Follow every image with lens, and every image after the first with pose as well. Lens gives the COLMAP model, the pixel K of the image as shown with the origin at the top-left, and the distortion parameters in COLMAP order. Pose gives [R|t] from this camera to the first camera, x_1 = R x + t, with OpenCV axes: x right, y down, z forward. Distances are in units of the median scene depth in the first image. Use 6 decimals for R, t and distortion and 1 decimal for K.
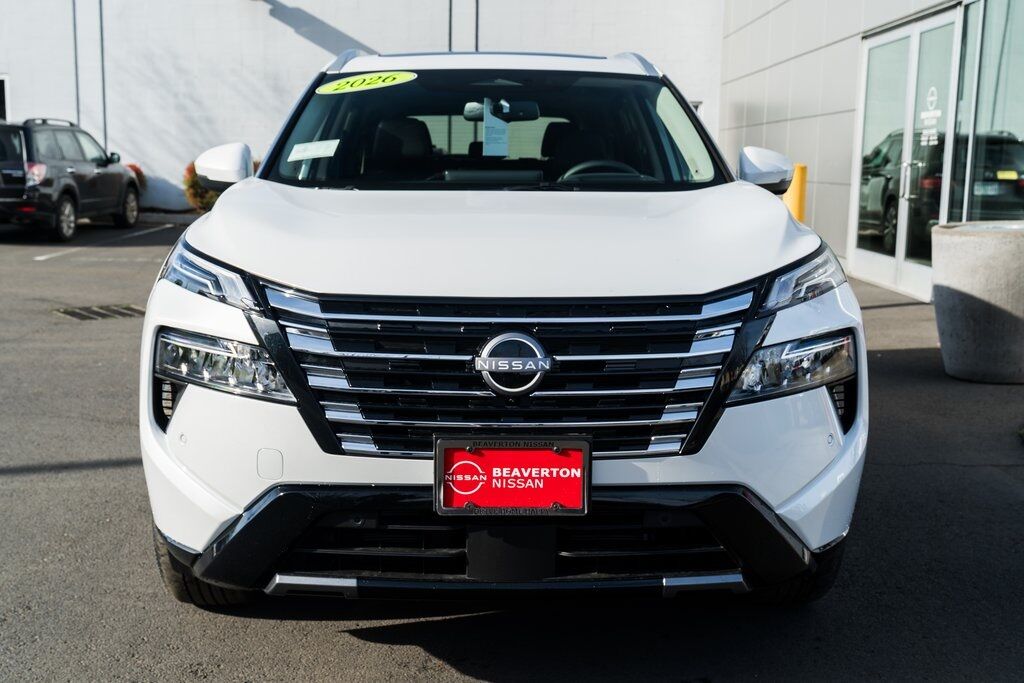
lens RADIAL K [[1184.1, 0, 512.0], [0, 1184.1, 341.5], [0, 0, 1]] dist [0.014639, 0.017543]
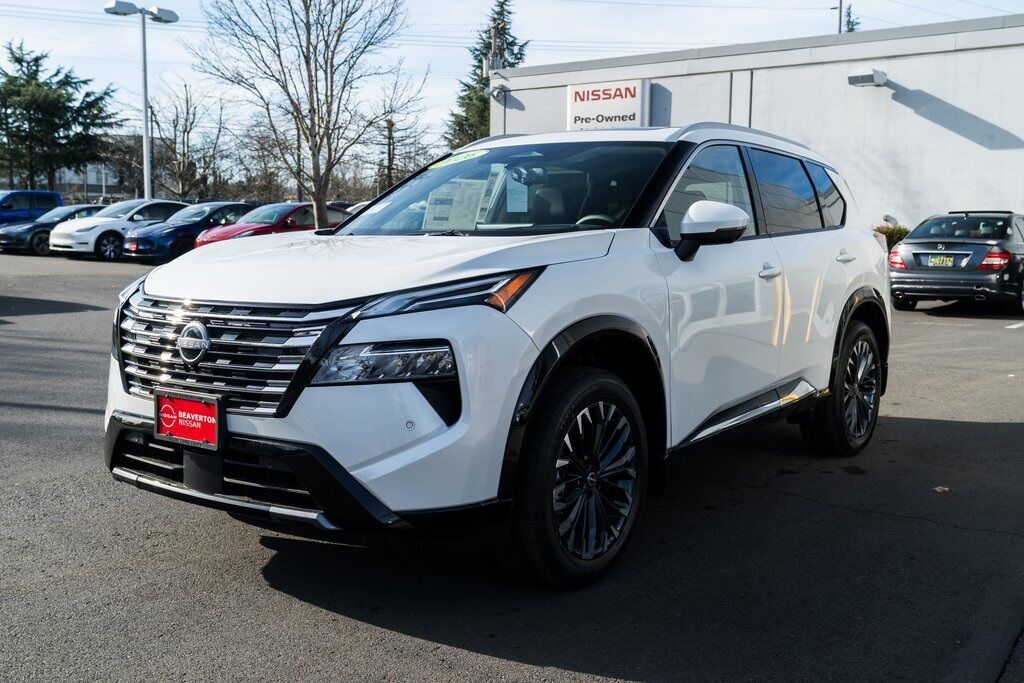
lens RADIAL K [[1061.0, 0, 512.0], [0, 1061.0, 341.5], [0, 0, 1]] dist [0.004350, 0.005209]
pose [[0.783739, 0.057037, -0.618466, 1.108798], [-0.088769, 0.995838, -0.020650, 0.008278], [0.614714, 0.071085, 0.785541, 0.185826]]
